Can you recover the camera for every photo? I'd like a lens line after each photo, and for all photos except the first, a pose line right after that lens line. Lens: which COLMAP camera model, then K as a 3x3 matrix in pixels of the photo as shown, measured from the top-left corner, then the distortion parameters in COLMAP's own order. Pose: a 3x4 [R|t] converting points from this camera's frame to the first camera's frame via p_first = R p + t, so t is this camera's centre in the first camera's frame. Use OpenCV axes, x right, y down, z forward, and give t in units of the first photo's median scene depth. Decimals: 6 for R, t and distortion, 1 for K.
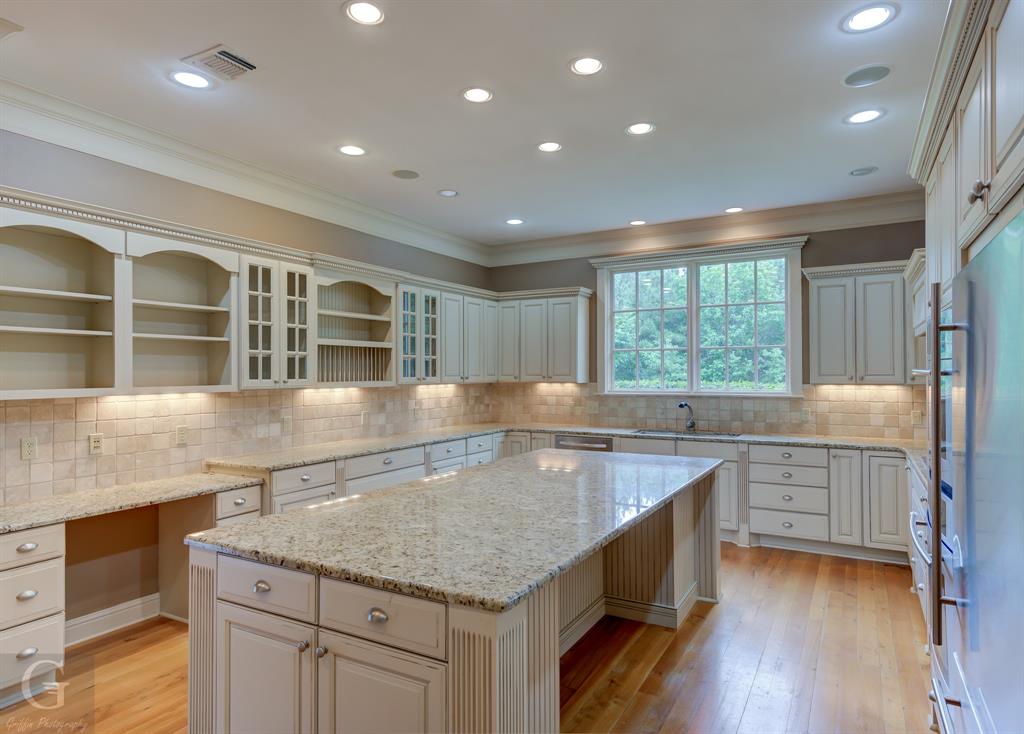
lens RADIAL K [[598.8, 0, 519.7], [0, 598.8, 370.4], [0, 0, 1]] dist [0.023855, 0.000572]
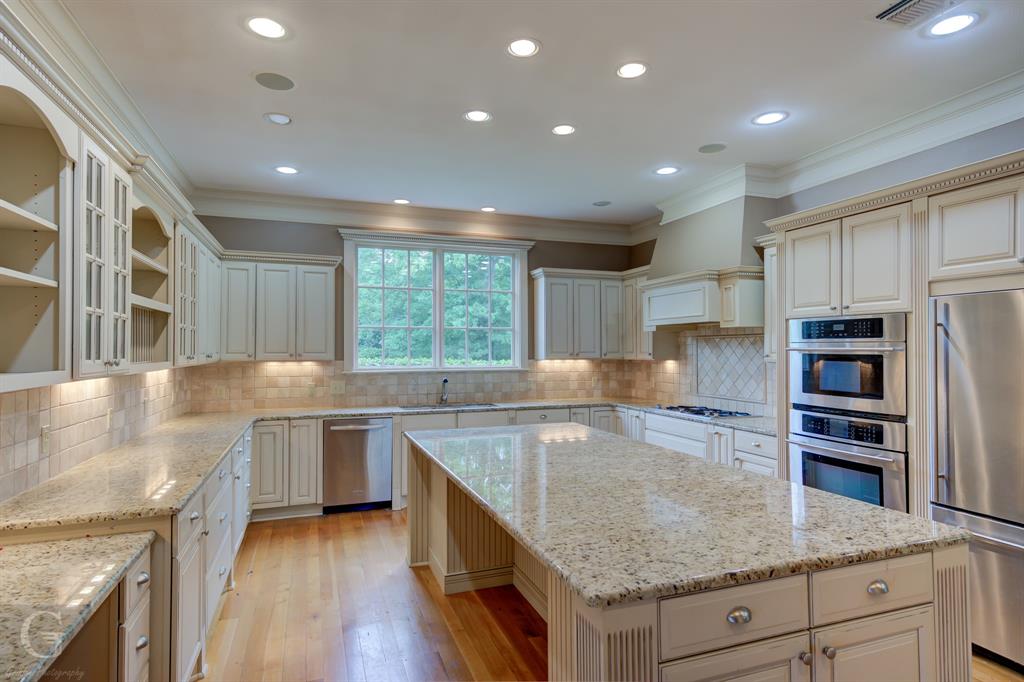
lens RADIAL K [[558.6, 0, 514.0], [0, 558.6, 343.5], [0, 0, 1]] dist [0.019035, -0.002122]
pose [[0.648935, 0.011496, 0.760757, -0.458780], [-0.003796, 0.999922, -0.011872, 0.003978], [-0.760835, 0.004816, 0.648928, 0.286625]]
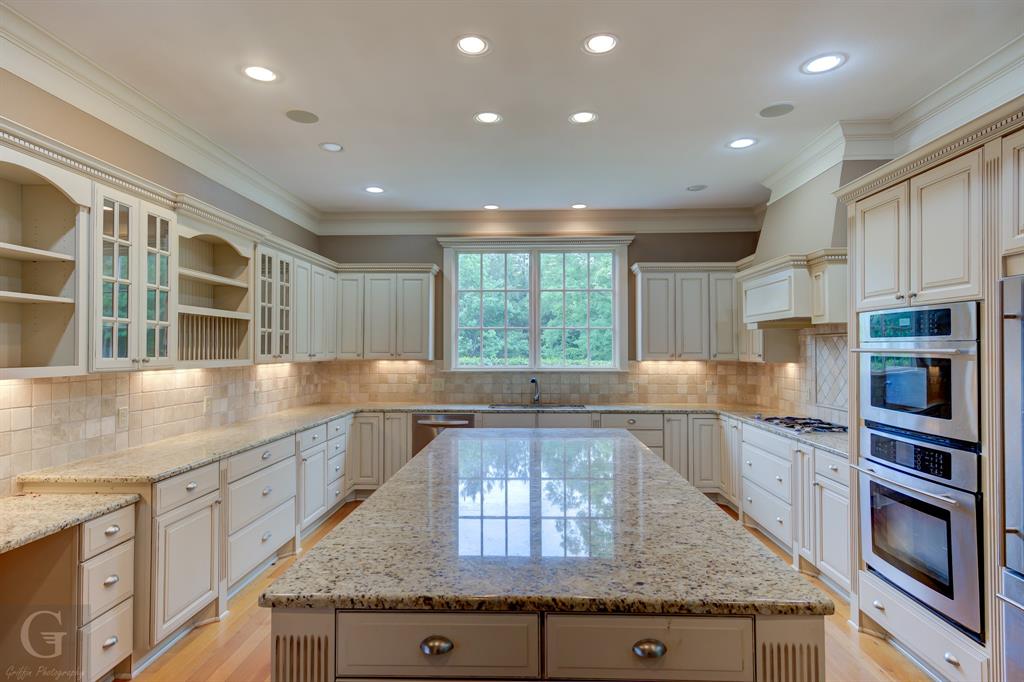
lens RADIAL K [[558.6, 0, 511.9], [0, 558.6, 343.3], [0, 0, 1]] dist [0.019035, -0.002122]
pose [[0.887354, 0.009584, 0.460989, -0.254752], [-0.005550, 0.999934, -0.010105, 0.001668], [-0.461055, 0.006408, 0.887348, 0.139100]]
